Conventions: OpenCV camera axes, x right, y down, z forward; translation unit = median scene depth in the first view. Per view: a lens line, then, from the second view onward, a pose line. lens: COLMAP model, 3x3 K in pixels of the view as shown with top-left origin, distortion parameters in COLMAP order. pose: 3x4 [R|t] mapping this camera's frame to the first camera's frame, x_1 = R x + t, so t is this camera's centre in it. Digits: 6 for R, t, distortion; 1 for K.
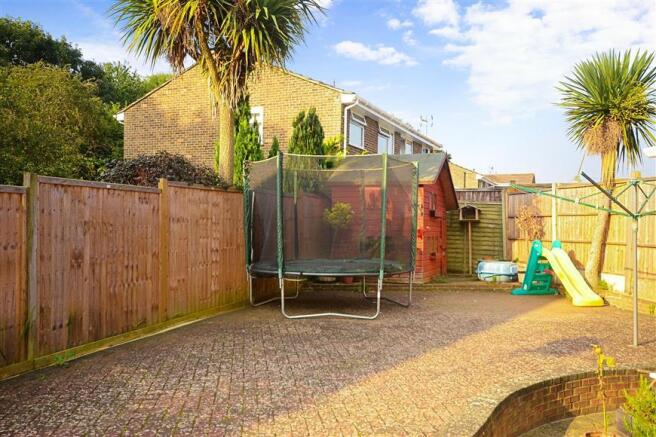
lens RADIAL K [[551.3, 0, 327.9], [0, 551.3, 232.3], [0, 0, 1]] dist [0.002861, 0.006476]
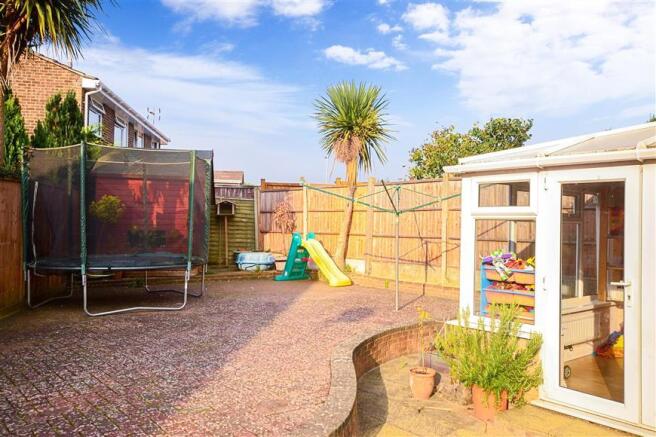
lens RADIAL K [[568.2, 0, 328.0], [0, 568.2, 218.5], [0, 0, 1]] dist [0.000354, 0.006669]
pose [[0.837756, 0.004579, 0.546025, -0.205121], [0.003858, 0.999890, -0.014304, 0.002314], [-0.546031, 0.014090, 0.837647, -0.034245]]
